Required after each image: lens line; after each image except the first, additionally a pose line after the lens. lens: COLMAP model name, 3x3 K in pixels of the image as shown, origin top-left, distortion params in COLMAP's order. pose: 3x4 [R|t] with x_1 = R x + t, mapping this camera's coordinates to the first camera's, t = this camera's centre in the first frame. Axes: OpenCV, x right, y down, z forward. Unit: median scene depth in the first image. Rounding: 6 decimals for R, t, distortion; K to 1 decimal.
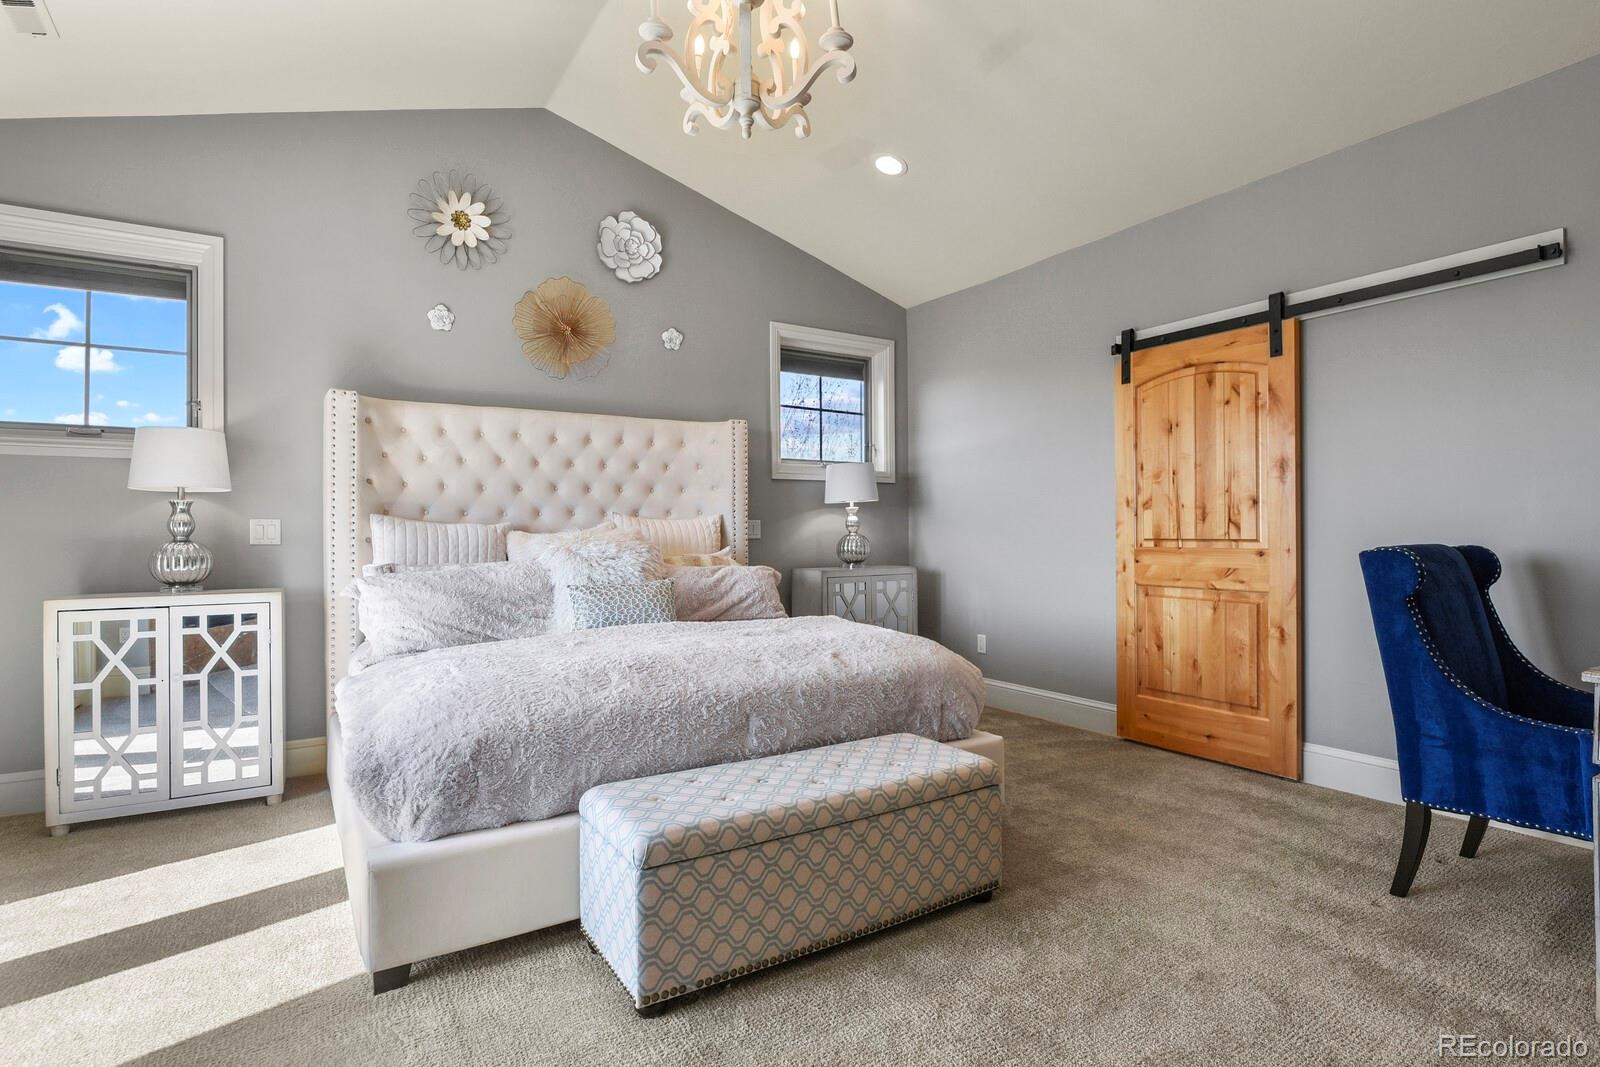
lens RADIAL K [[808.3, 0, 799.3], [0, 808.3, 534.7], [0, 0, 1]] dist [-0.004650, -0.002300]
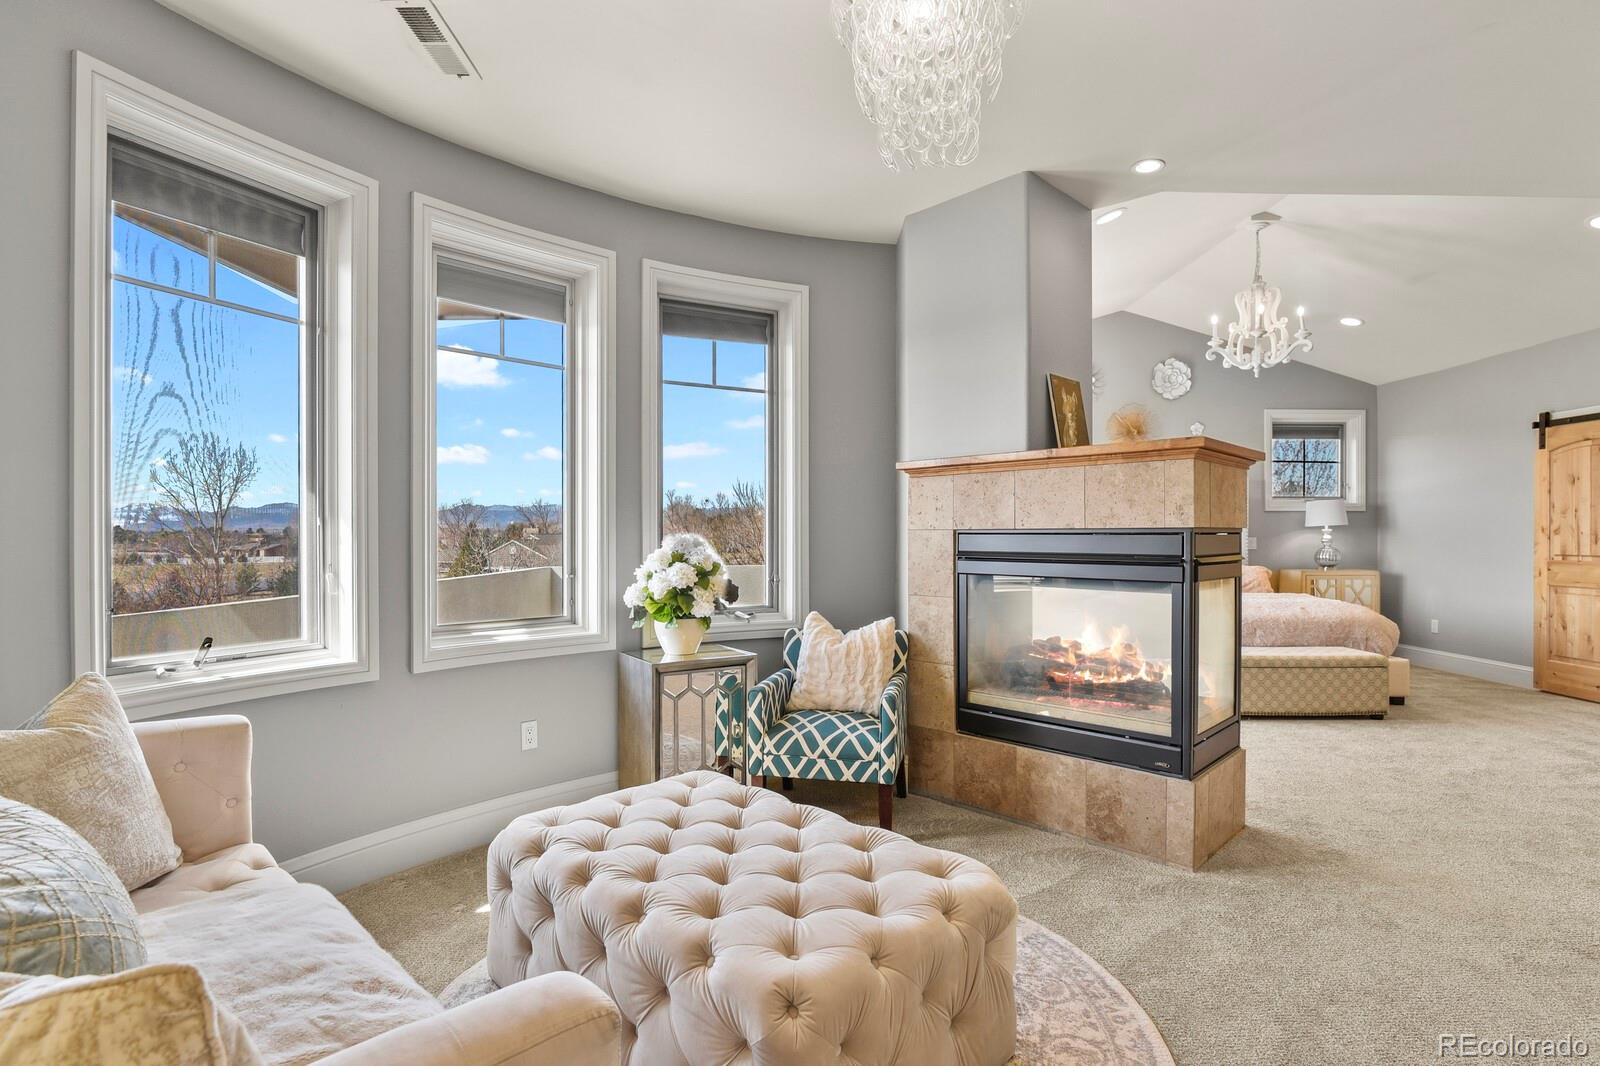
lens RADIAL K [[808.3, 0, 797.0], [0, 808.3, 536.2], [0, 0, 1]] dist [-0.004650, -0.002300]
pose [[0.852096, 0.008033, -0.523324, 0.014204], [-0.008852, 0.999960, 0.000936, -0.017289], [0.523311, 0.003835, 0.852133, -0.965948]]
